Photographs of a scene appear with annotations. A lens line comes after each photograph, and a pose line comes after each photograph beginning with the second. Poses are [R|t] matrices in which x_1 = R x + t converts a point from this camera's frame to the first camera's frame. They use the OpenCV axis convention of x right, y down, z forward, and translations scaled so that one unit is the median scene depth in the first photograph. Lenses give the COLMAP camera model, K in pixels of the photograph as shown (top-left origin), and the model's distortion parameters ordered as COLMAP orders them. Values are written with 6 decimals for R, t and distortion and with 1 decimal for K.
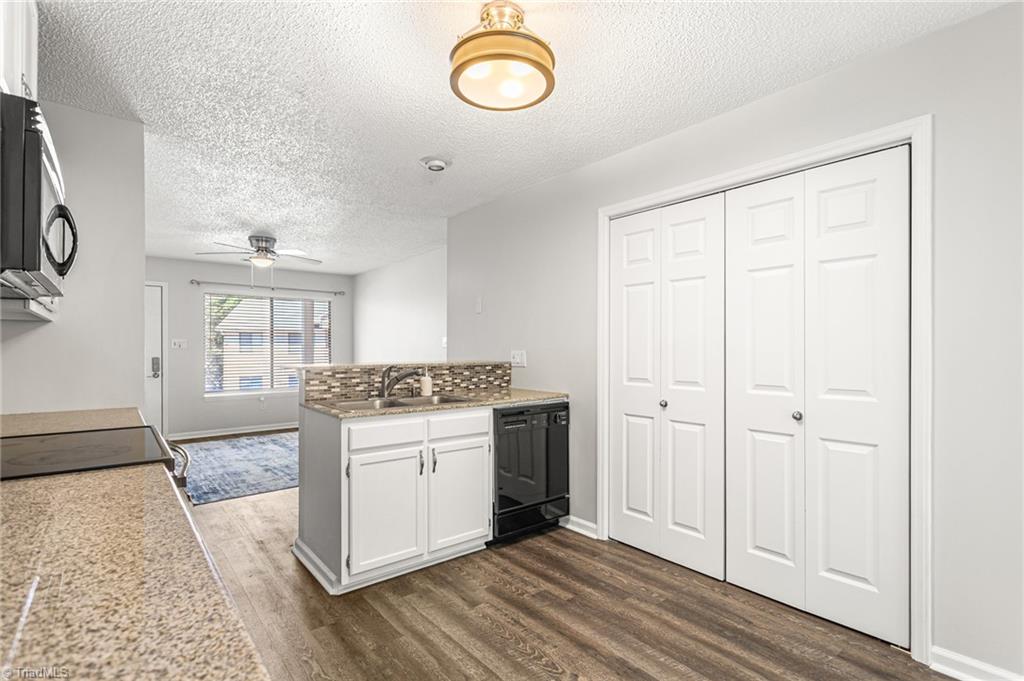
lens RADIAL K [[491.4, 0, 513.6], [0, 491.4, 345.5], [0, 0, 1]] dist [-0.001662, 0.000035]
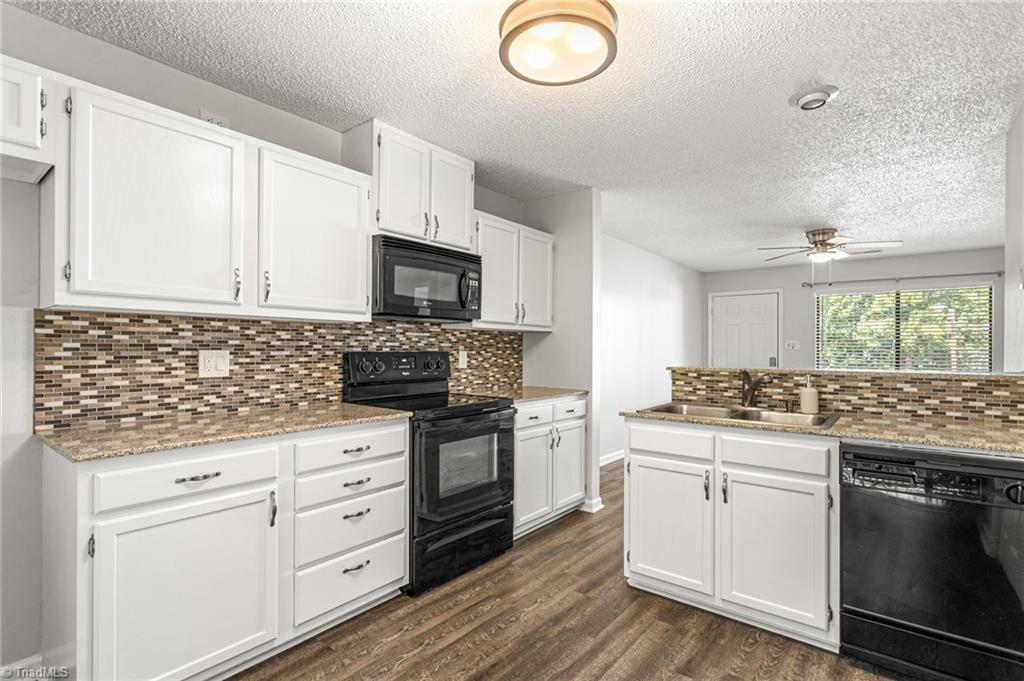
lens RADIAL K [[491.4, 0, 516.9], [0, 491.4, 345.5], [0, 0, 1]] dist [-0.001662, 0.000035]
pose [[0.212407, -0.004767, -0.977170, 0.485834], [0.001090, 0.999989, -0.004641, 0.002201], [0.977181, -0.000079, 0.212410, 0.431070]]
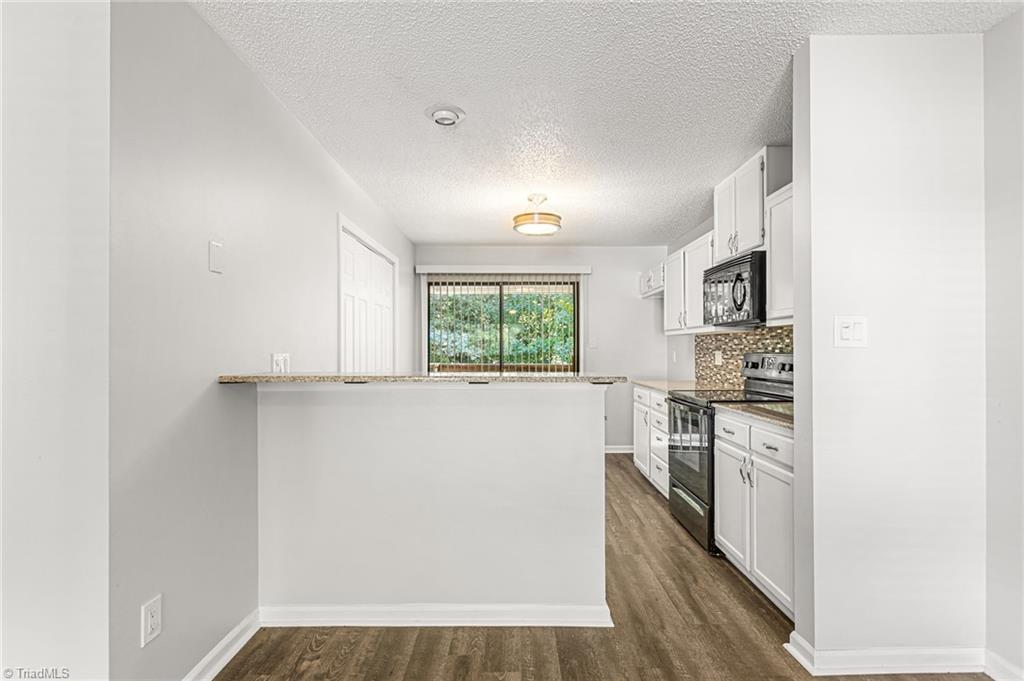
lens RADIAL K [[491.4, 0, 512.4], [0, 491.4, 343.3], [0, 0, 1]] dist [-0.001662, 0.000035]
pose [[-0.776659, 0.004935, 0.629902, -0.718610], [0.001821, 0.999983, -0.005589, -0.009137], [-0.629919, -0.003194, -0.776654, 1.566882]]
